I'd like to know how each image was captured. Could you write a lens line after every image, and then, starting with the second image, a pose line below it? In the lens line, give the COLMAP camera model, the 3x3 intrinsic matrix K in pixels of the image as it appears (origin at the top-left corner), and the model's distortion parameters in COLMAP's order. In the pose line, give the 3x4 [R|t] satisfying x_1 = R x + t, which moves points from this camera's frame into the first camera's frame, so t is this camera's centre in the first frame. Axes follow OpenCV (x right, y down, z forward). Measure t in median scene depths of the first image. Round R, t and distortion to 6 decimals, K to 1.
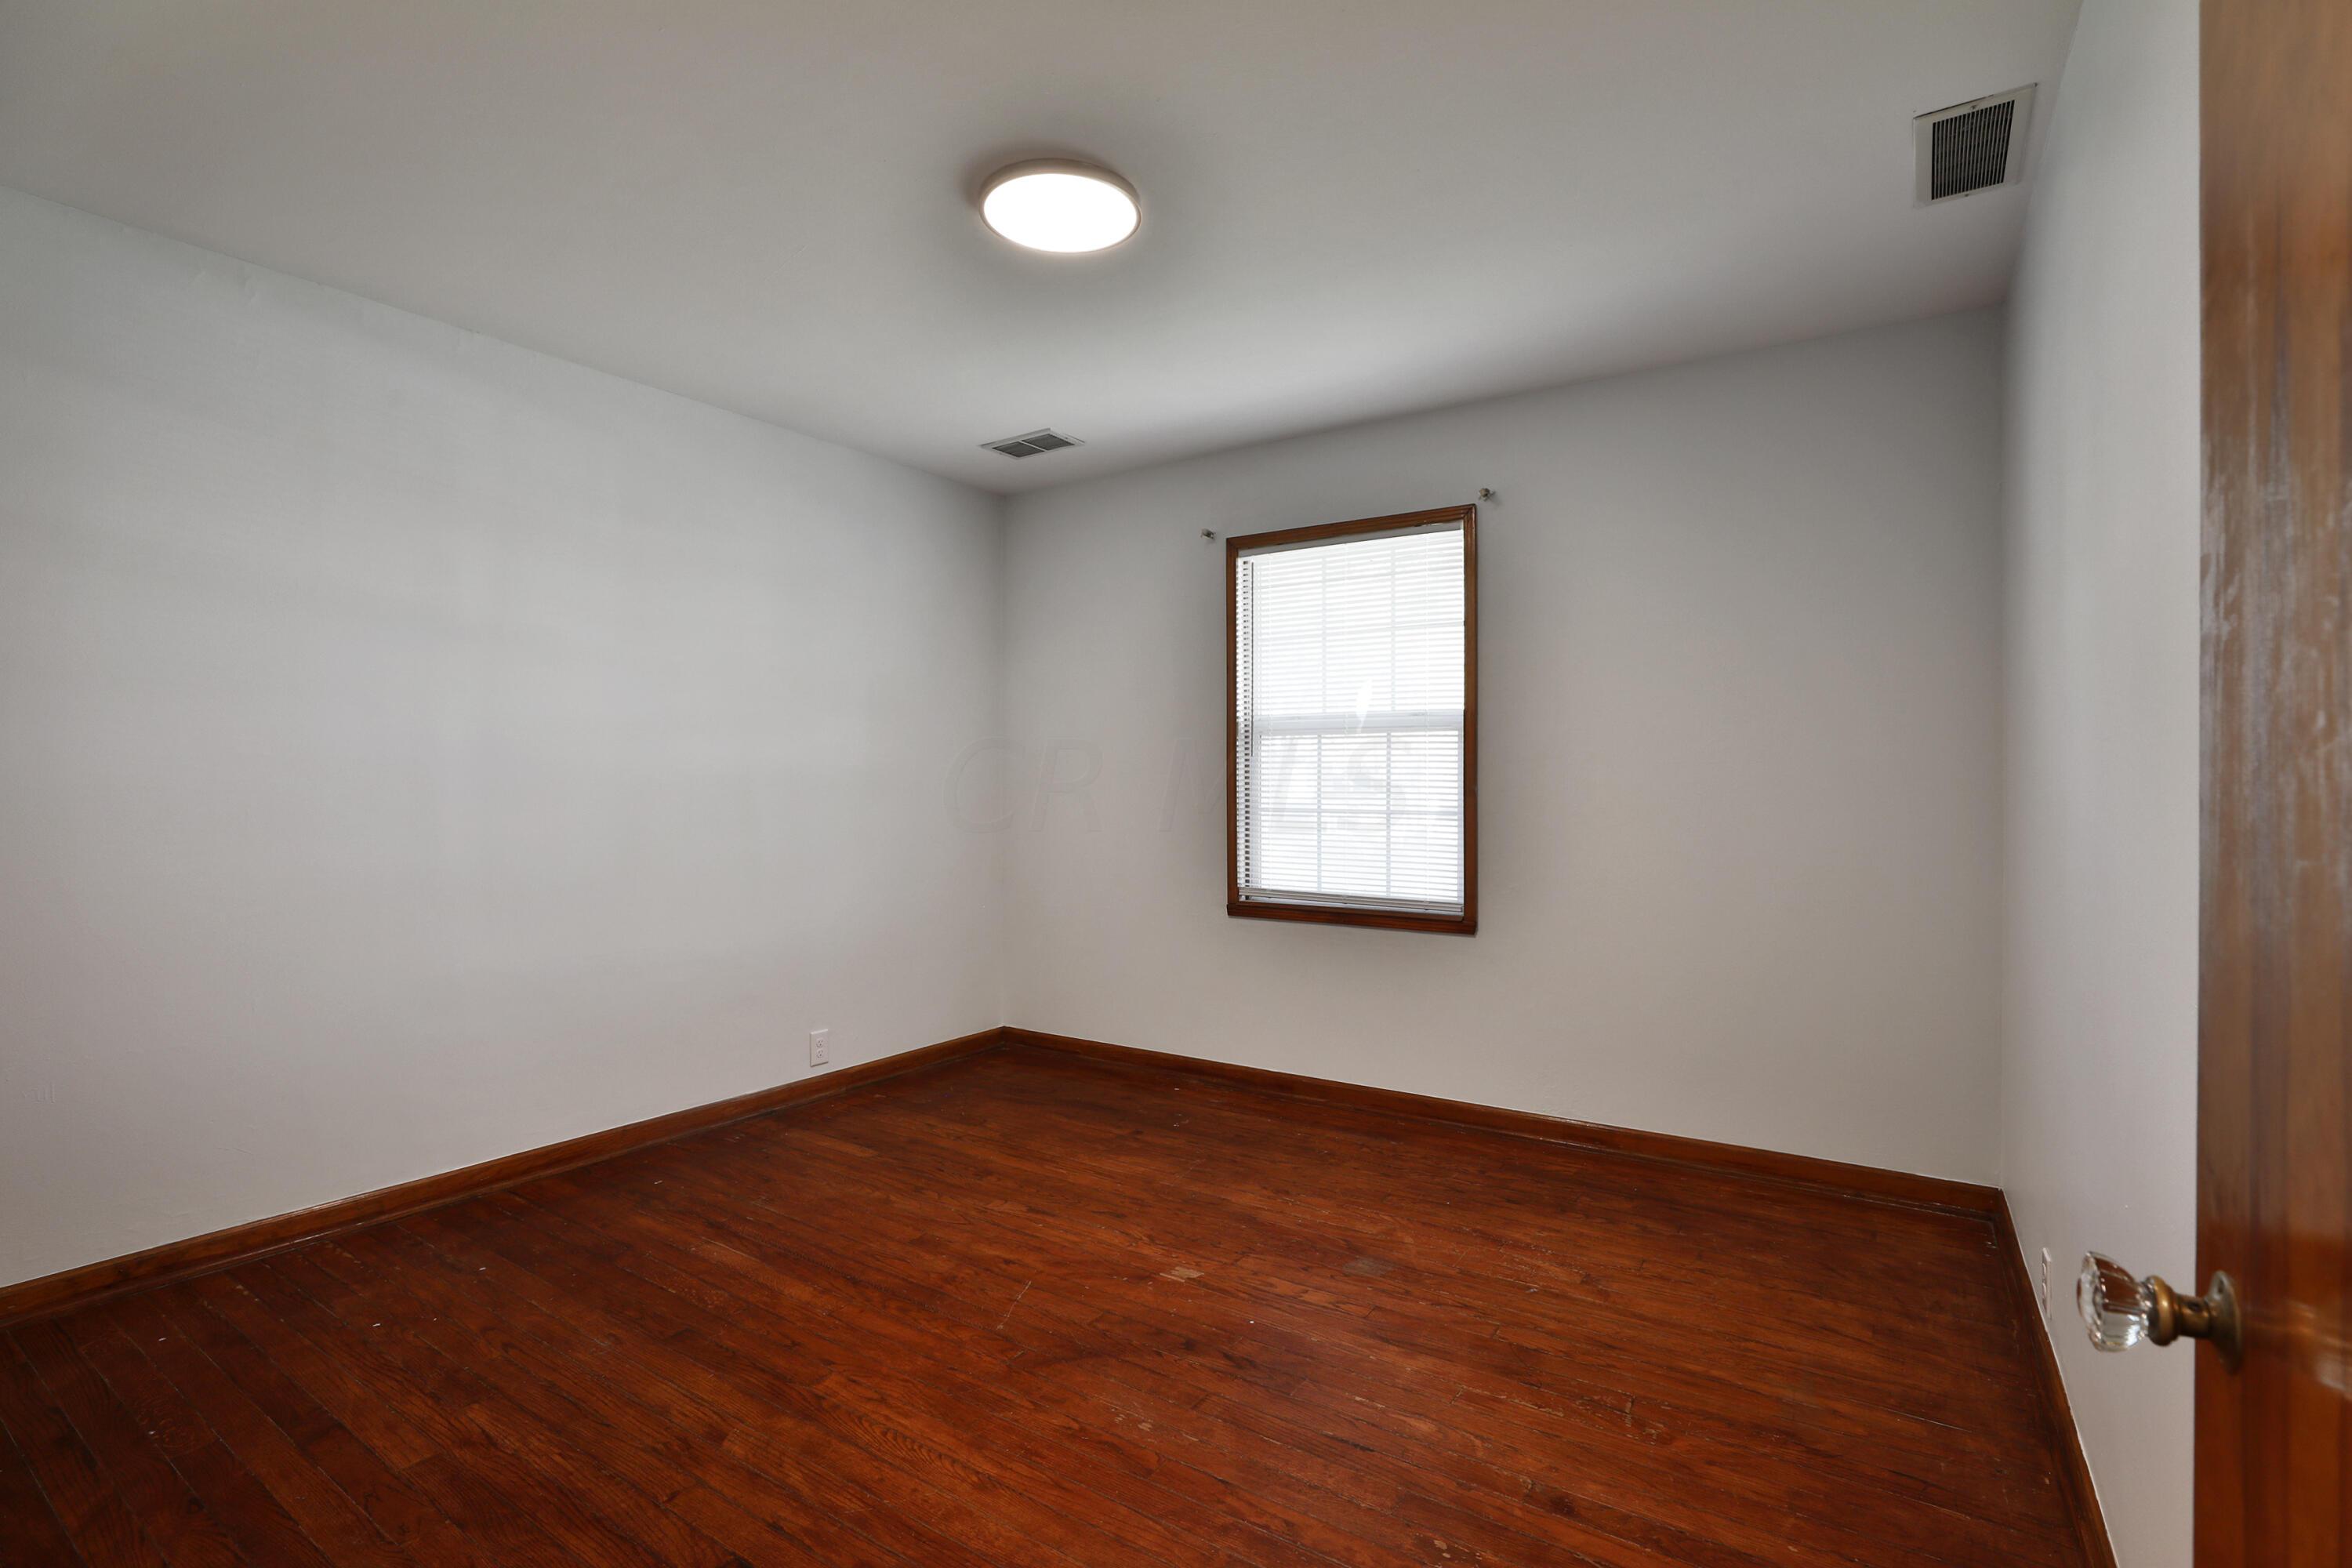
lens RADIAL K [[1101.9, 0, 1185.6], [0, 1101.9, 794.0], [0, 0, 1]] dist [-0.037112, 0.016912]
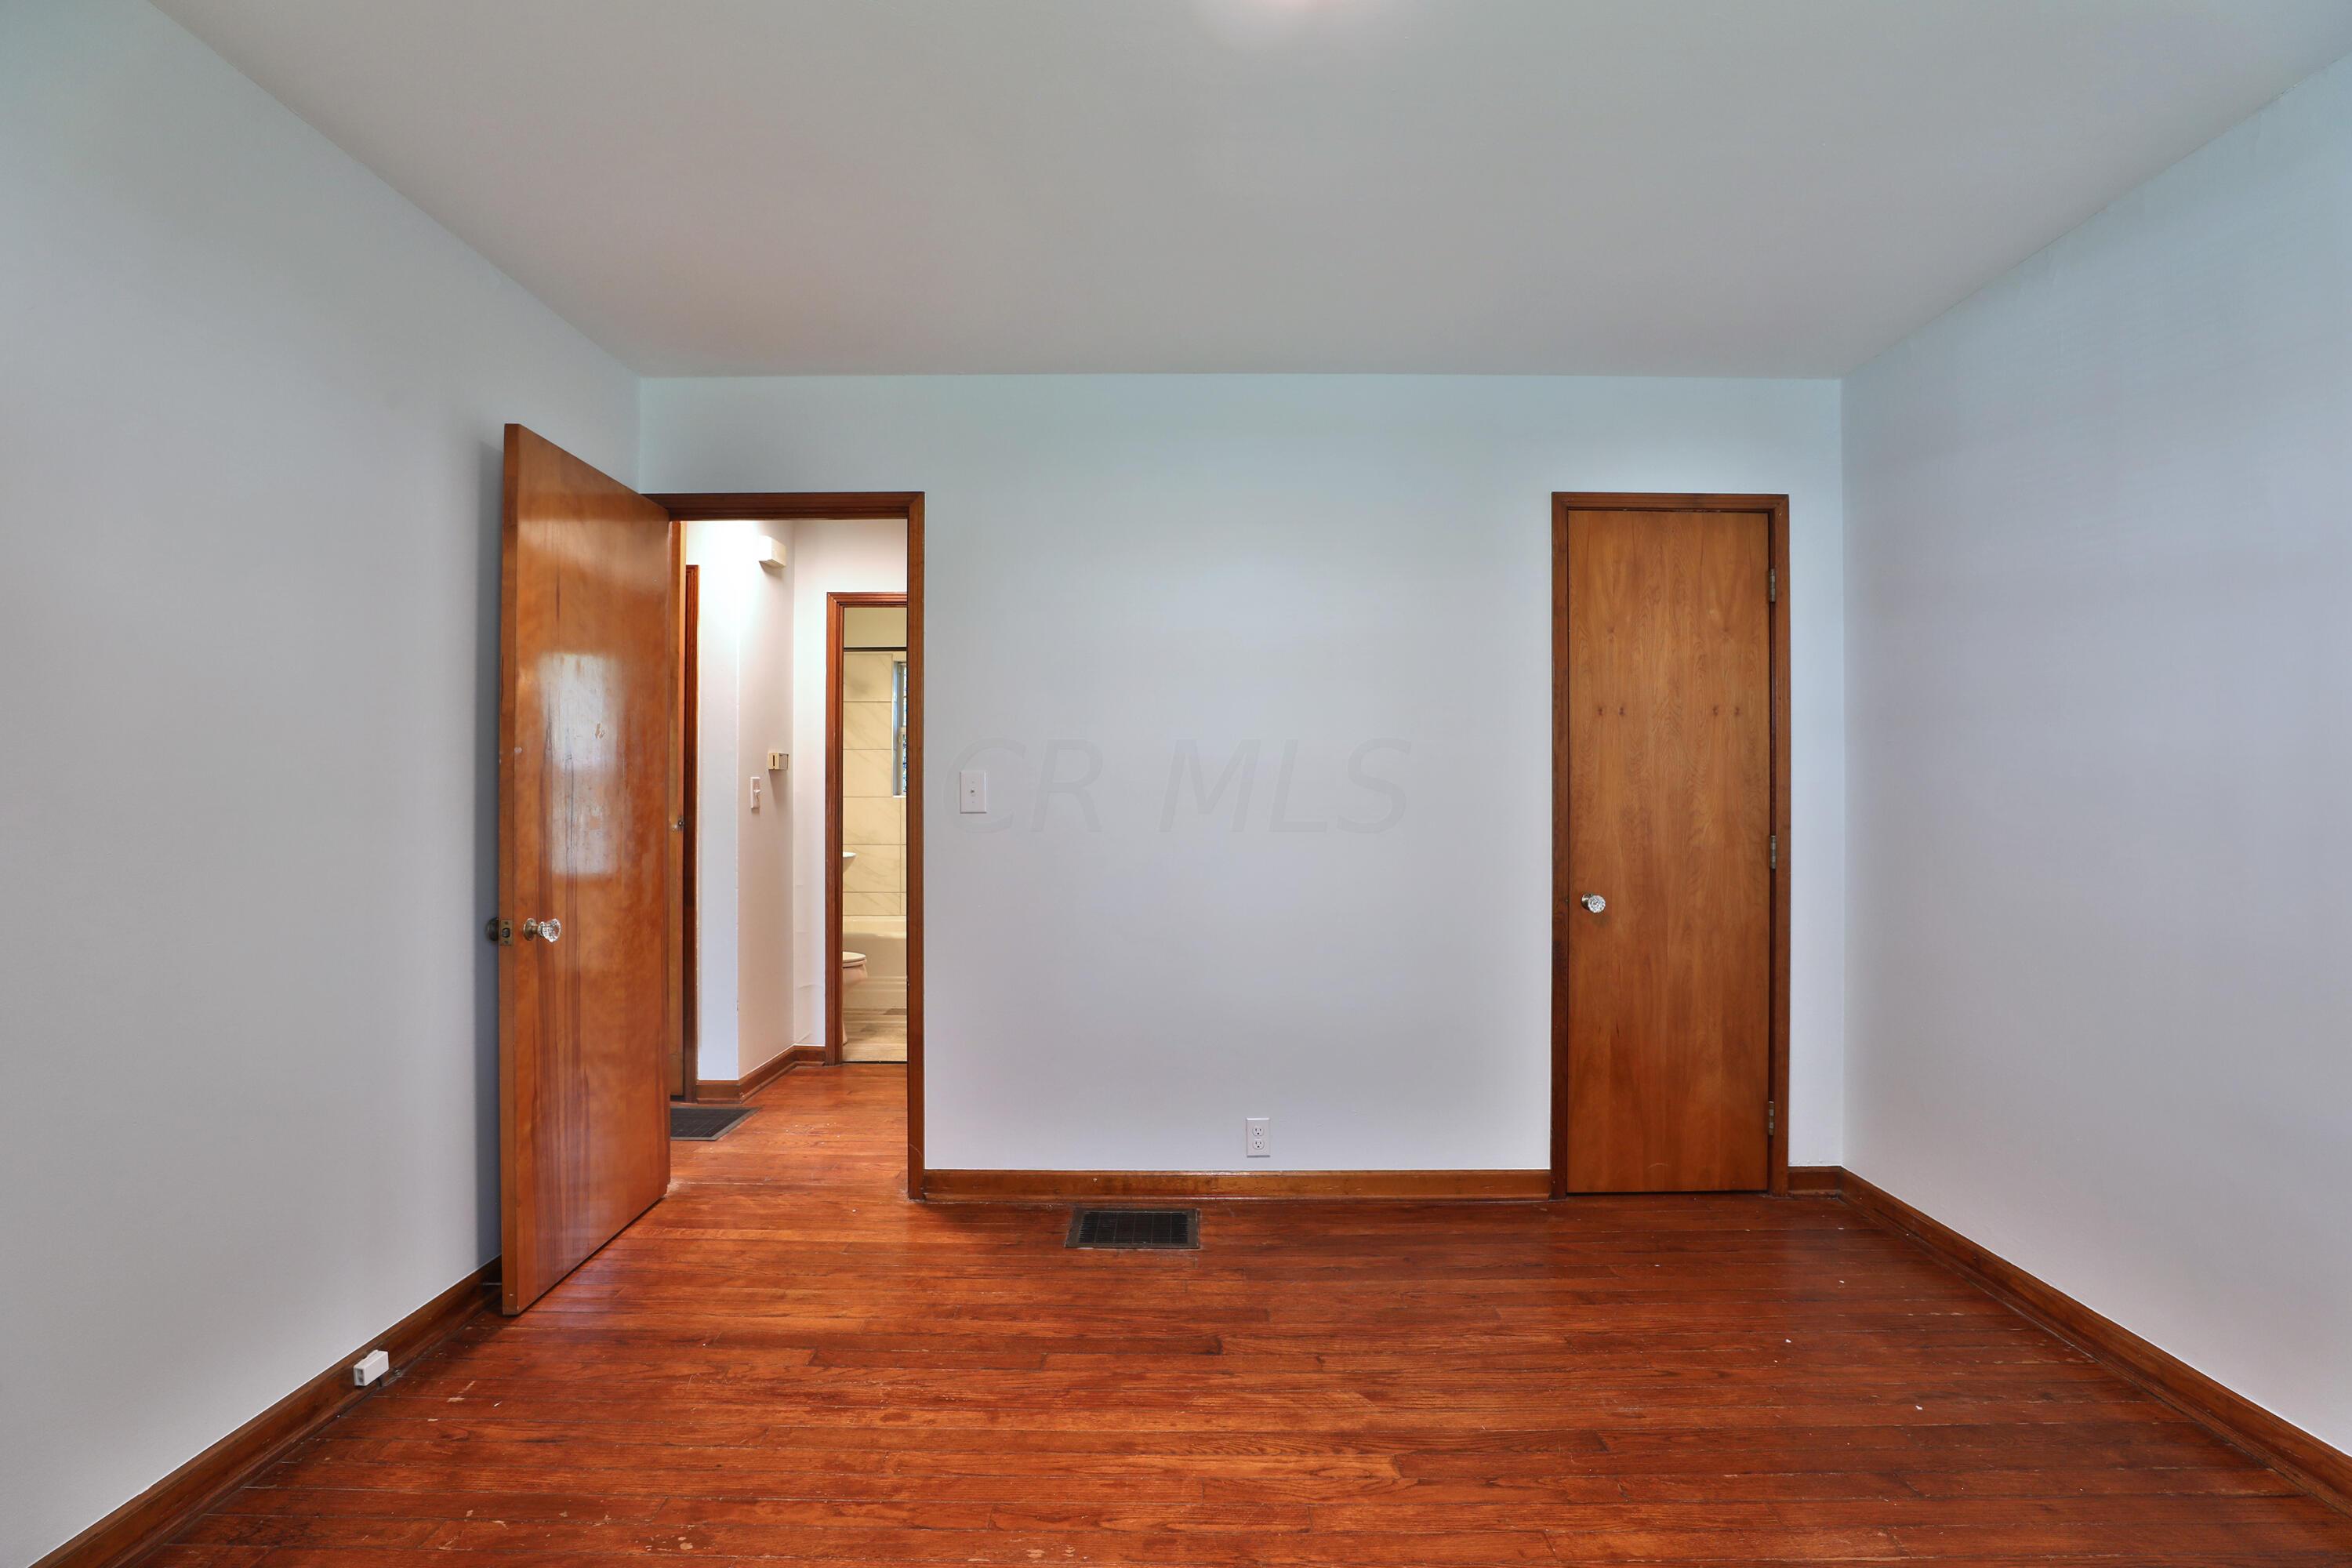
lens RADIAL K [[1101.9, 0, 1185.6], [0, 1101.9, 794.0], [0, 0, 1]] dist [-0.037112, 0.016912]
pose [[-0.844780, -0.004599, -0.535093, 0.334560], [-0.003908, 0.999989, -0.002425, -0.025151], [0.535099, 0.000043, -0.844789, 1.829855]]
